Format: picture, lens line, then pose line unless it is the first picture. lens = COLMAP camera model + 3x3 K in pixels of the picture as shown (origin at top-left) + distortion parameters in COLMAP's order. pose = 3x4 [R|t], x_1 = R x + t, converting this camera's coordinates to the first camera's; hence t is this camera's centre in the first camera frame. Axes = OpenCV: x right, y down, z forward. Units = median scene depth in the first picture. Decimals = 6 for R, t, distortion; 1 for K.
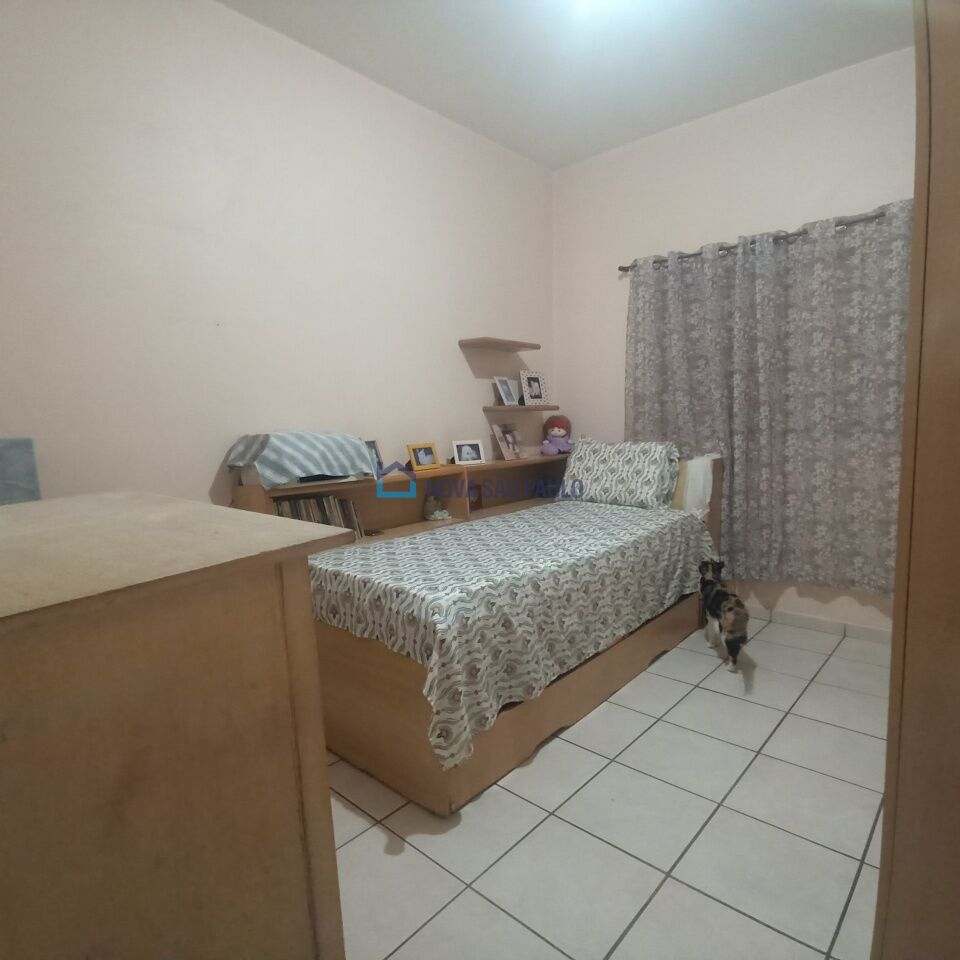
lens RADIAL K [[591.2, 0, 480.0], [0, 591.2, 480.0], [0, 0, 1]] dist [-0.006822, -0.001445]
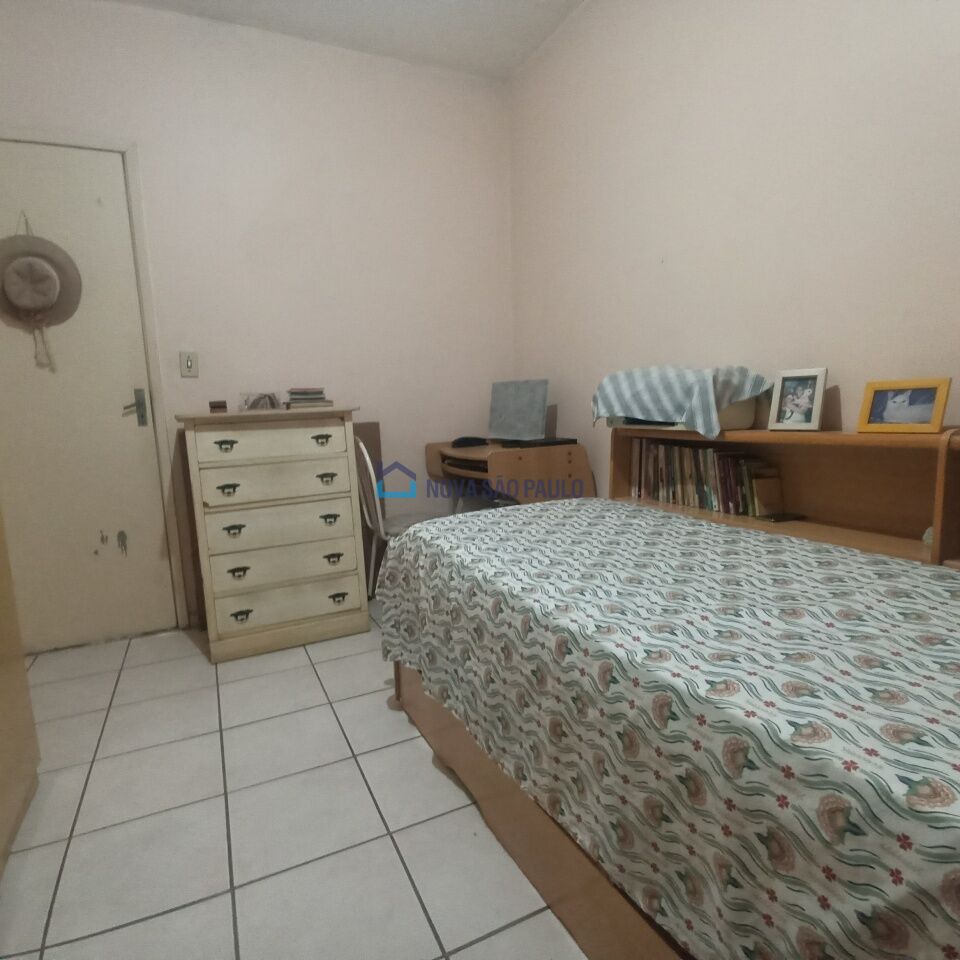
lens RADIAL K [[591.2, 0, 480.0], [0, 591.2, 480.0], [0, 0, 1]] dist [-0.006822, -0.001445]
pose [[-0.350060, 0.157876, -0.923327, 0.631106], [-0.044569, 0.981771, 0.184767, -0.067956], [0.935666, 0.105832, -0.336642, 1.041414]]
